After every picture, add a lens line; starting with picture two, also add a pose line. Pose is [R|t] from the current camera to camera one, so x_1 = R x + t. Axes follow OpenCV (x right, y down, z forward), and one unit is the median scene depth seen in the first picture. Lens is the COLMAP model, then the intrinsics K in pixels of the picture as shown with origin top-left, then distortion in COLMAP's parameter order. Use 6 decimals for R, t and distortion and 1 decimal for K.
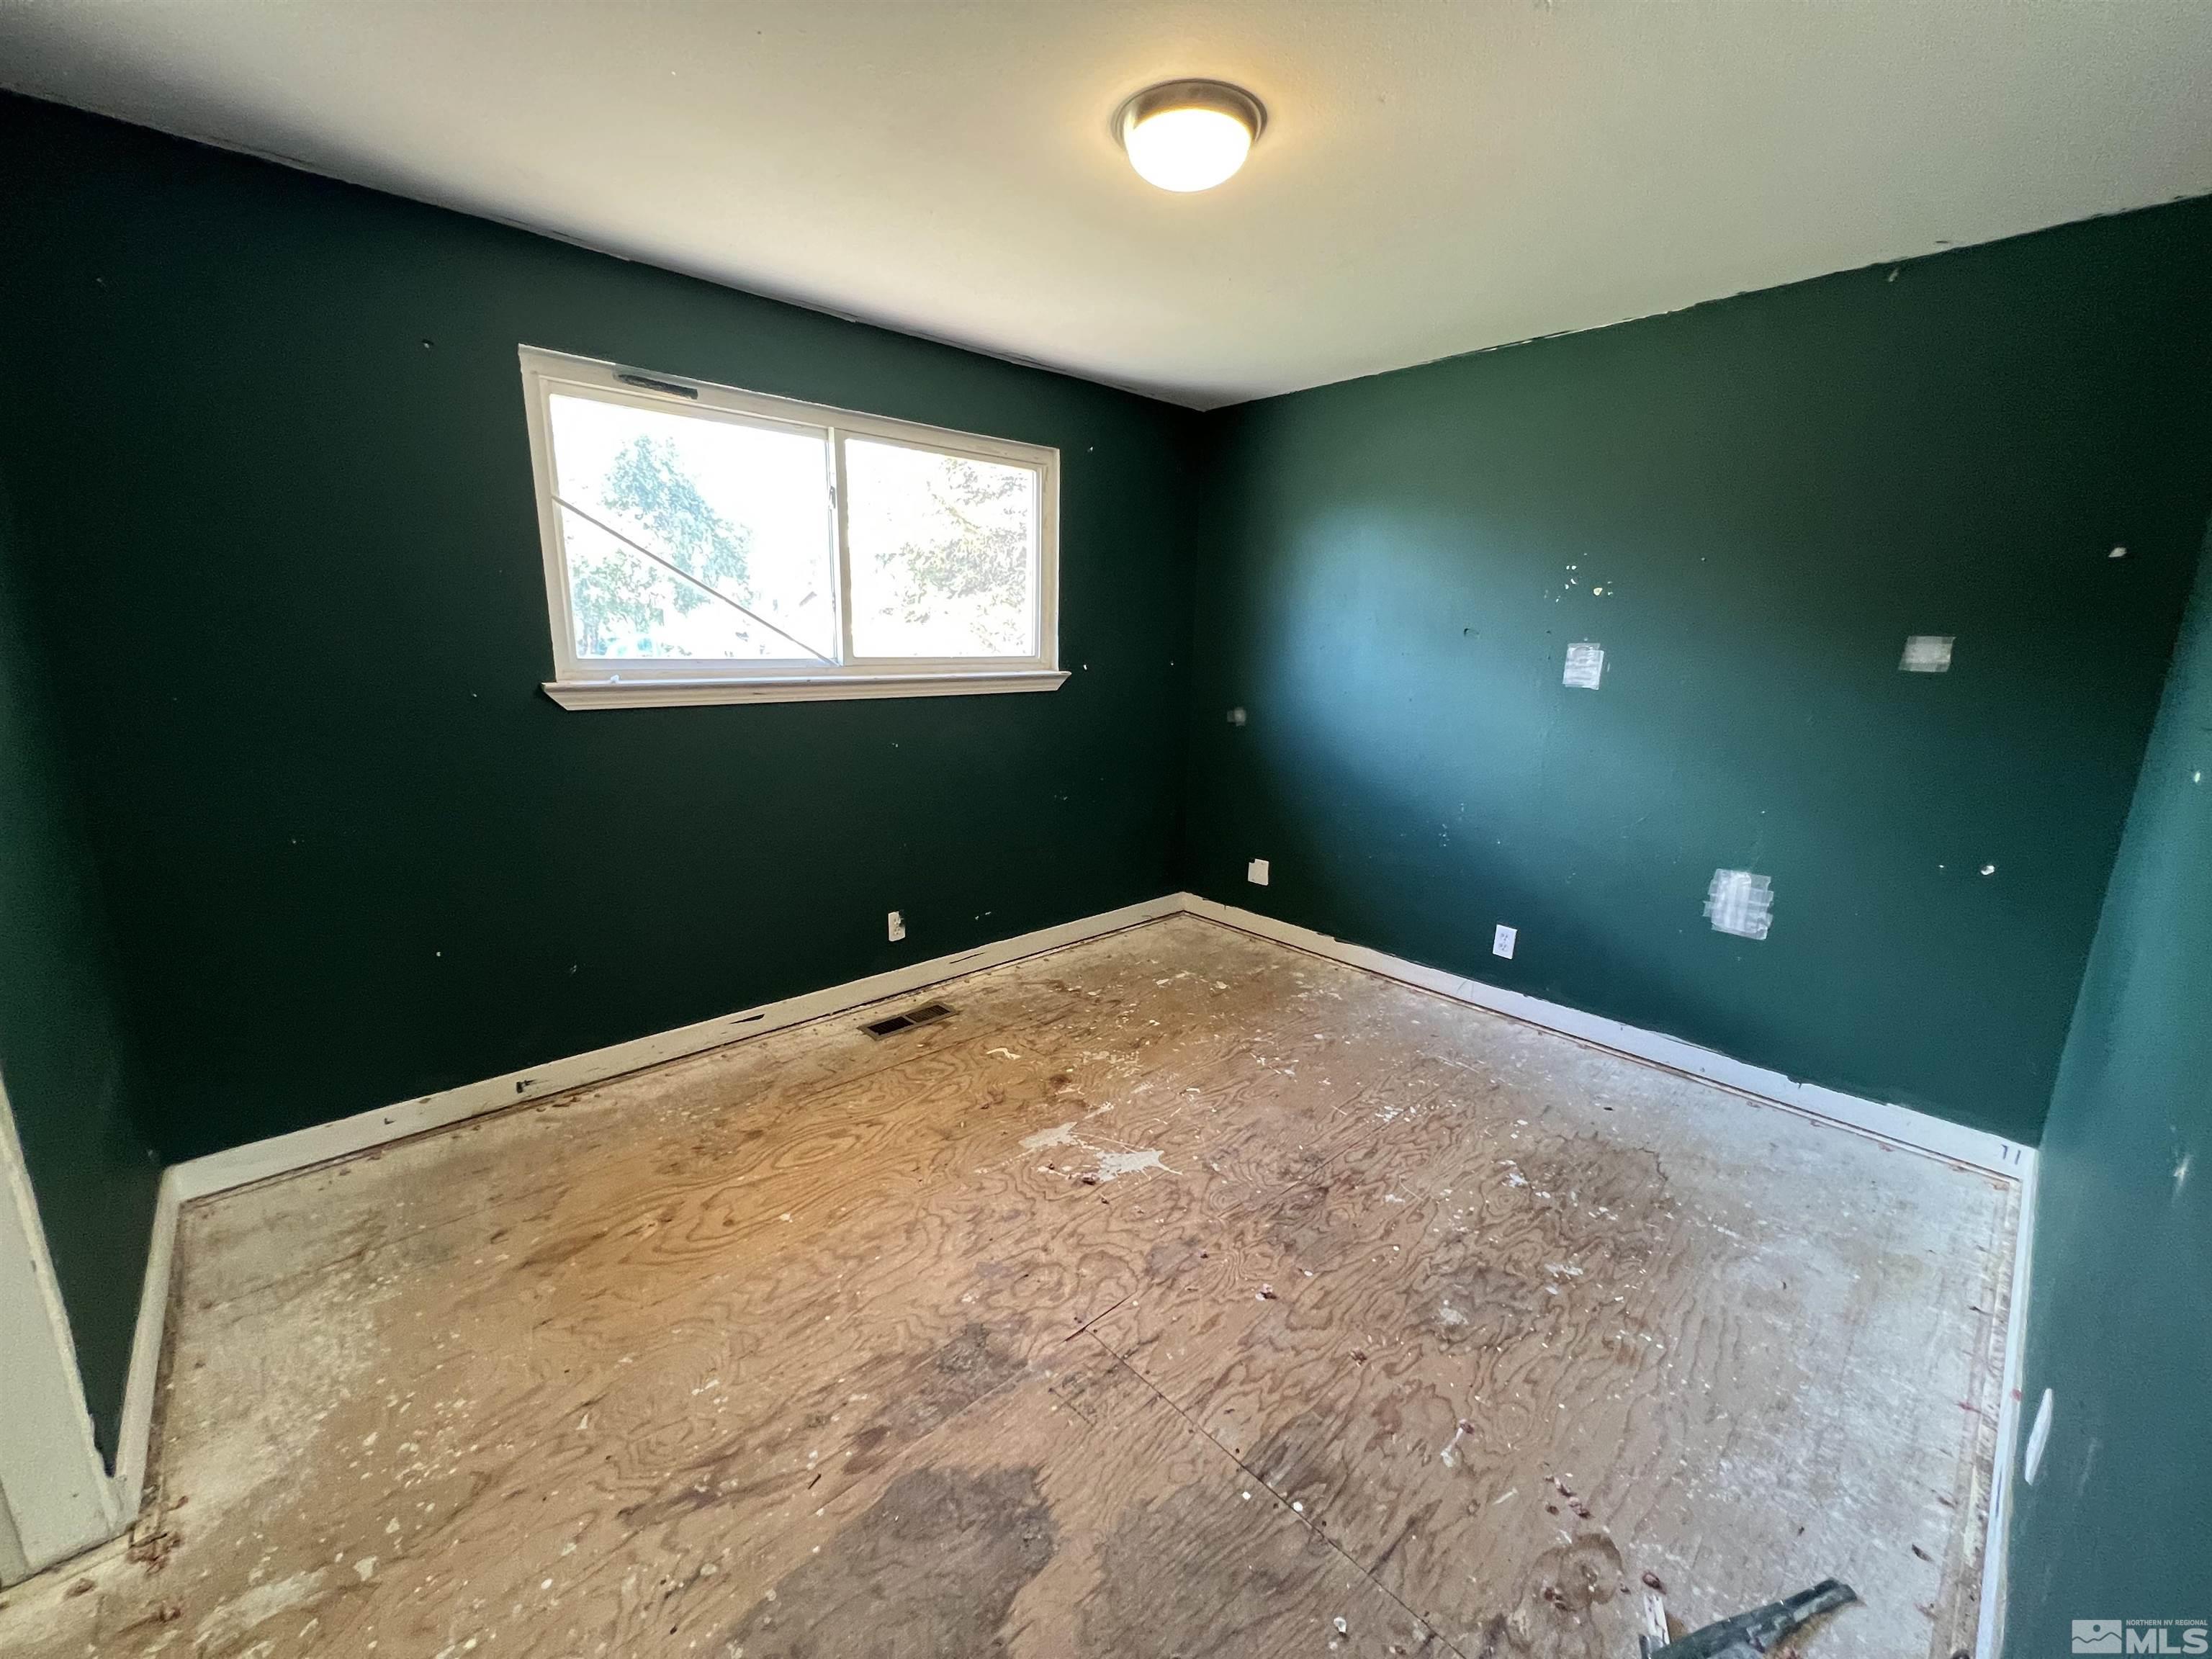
lens RADIAL K [[886.3, 0, 1106.0], [0, 886.3, 829.5], [0, 0, 1]] dist [-0.002263, 0.000643]
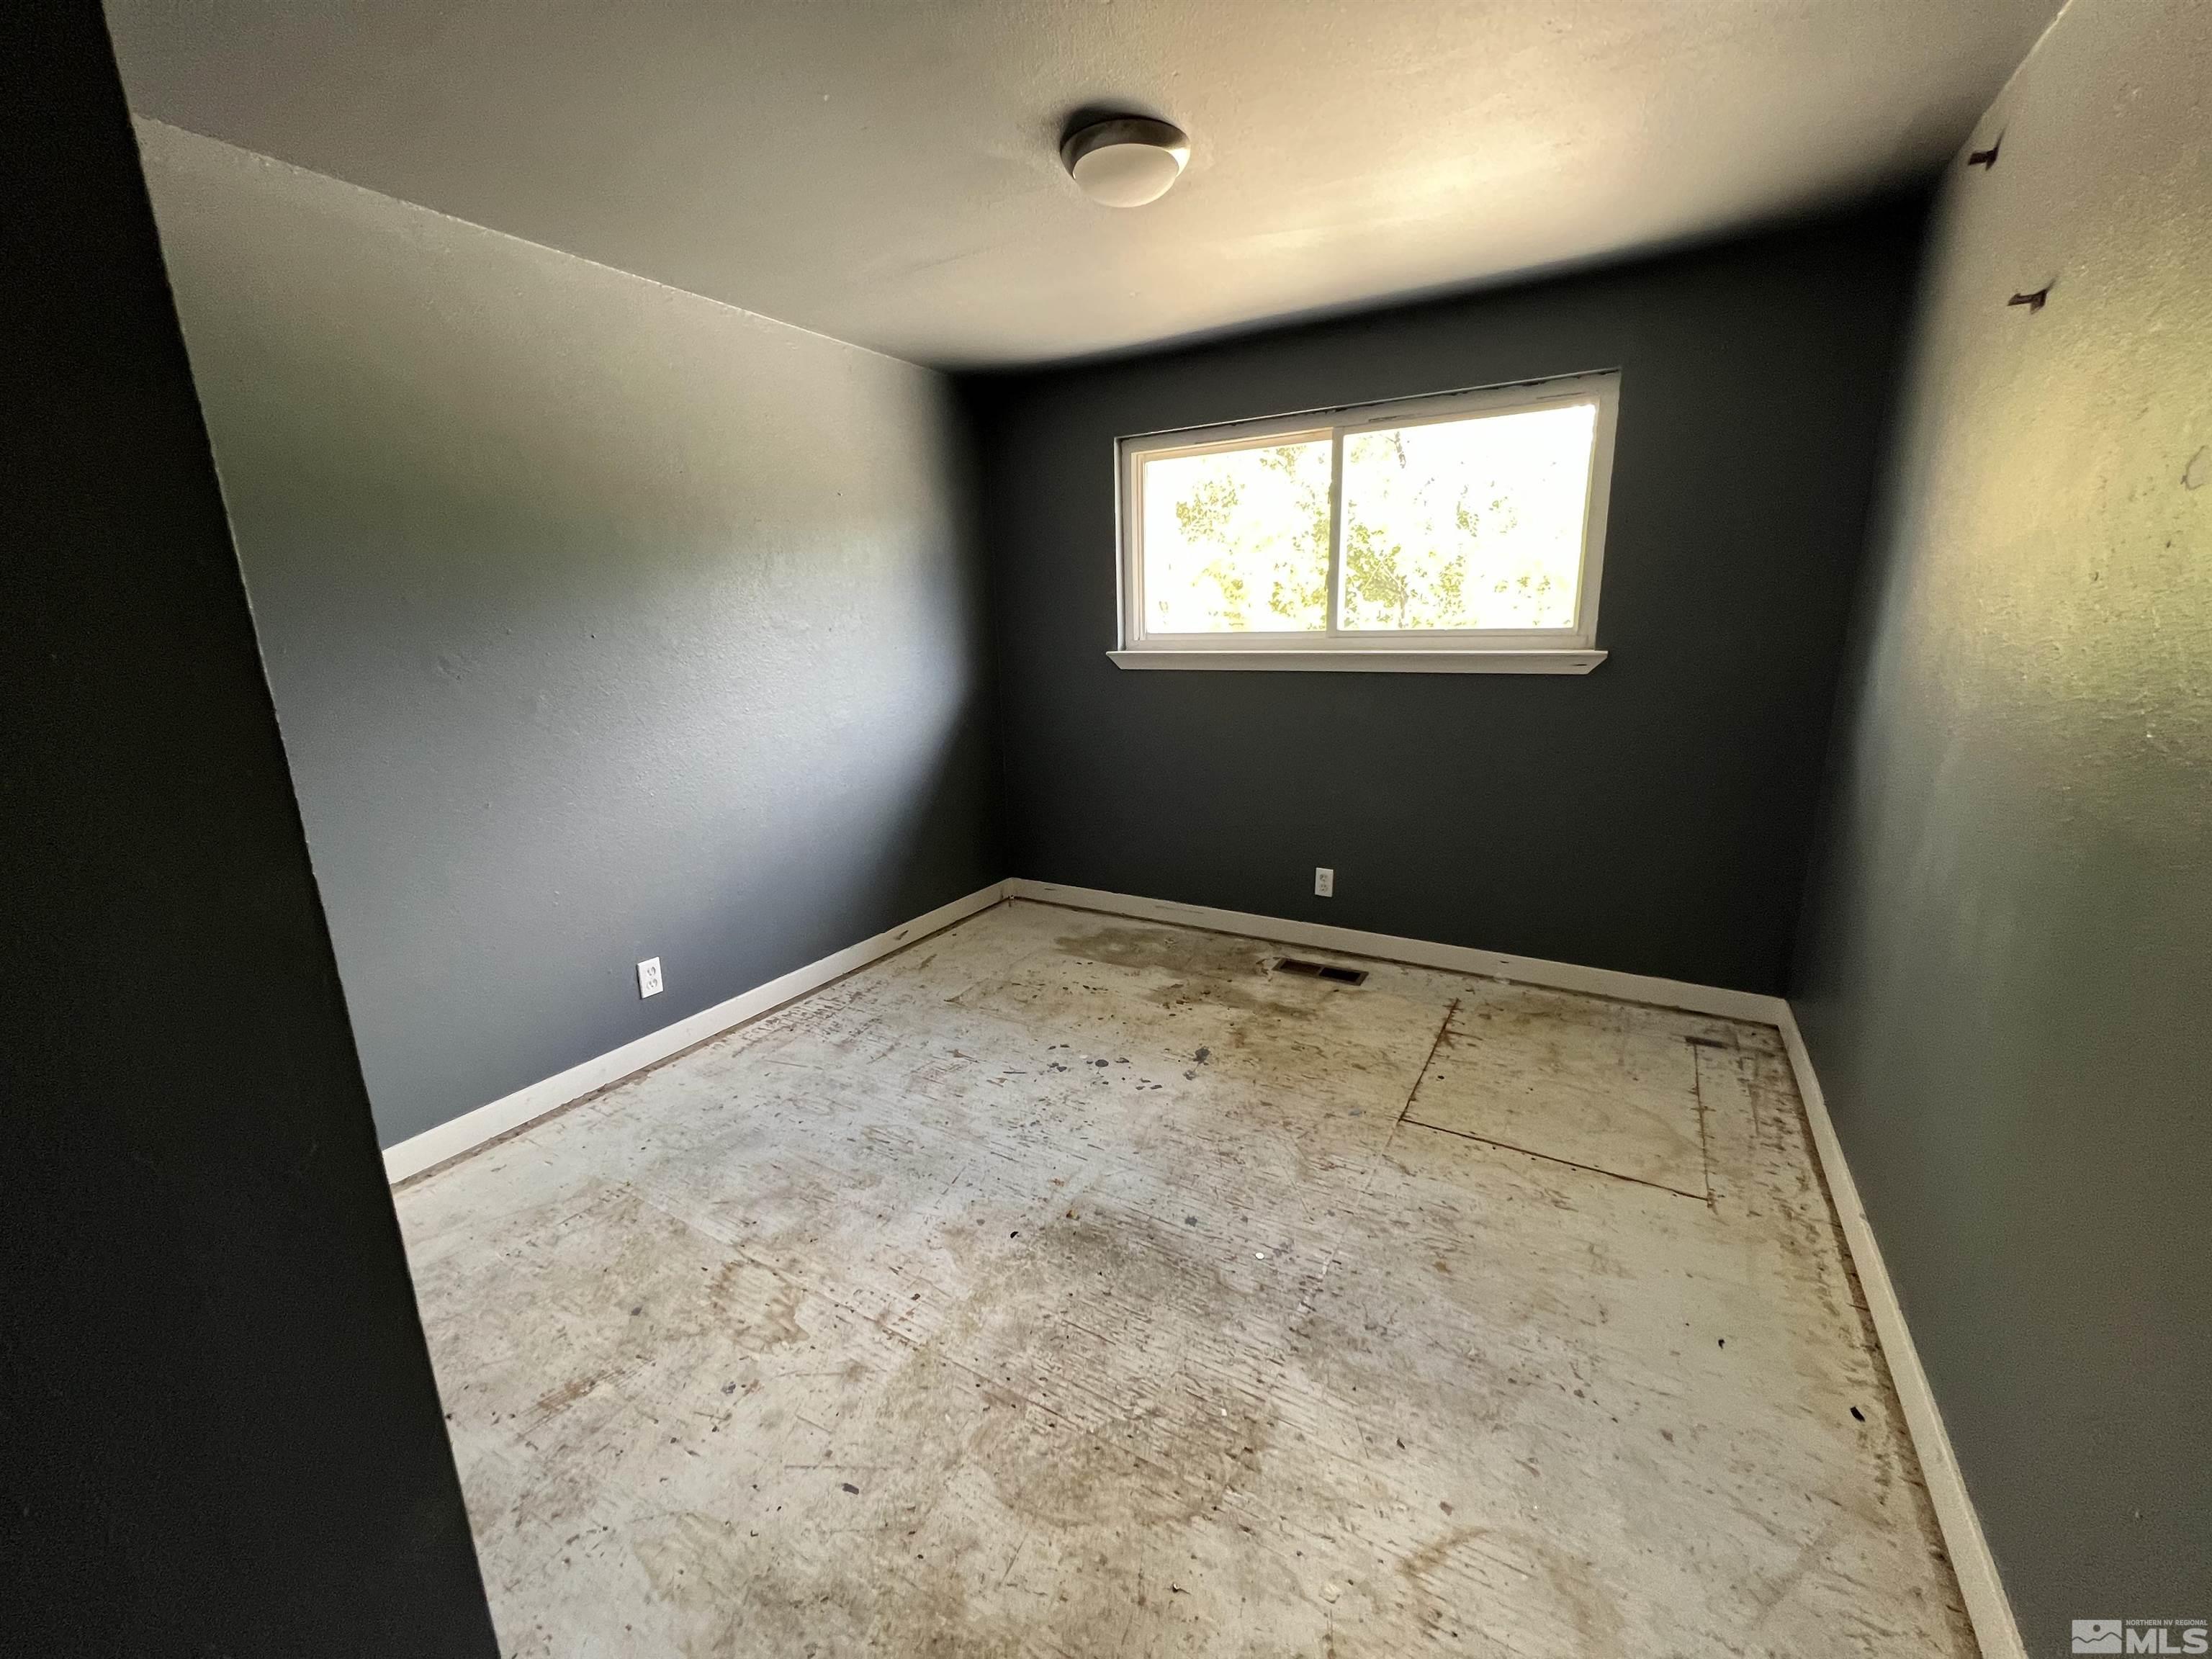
lens RADIAL K [[886.3, 0, 1106.0], [0, 886.3, 829.5], [0, 0, 1]] dist [-0.002263, 0.000643]
pose [[0.285118, 0.200467, -0.937294, 0.904623], [-0.180157, 0.971663, 0.153015, -0.092080], [0.941409, 0.125233, 0.313155, 0.505302]]
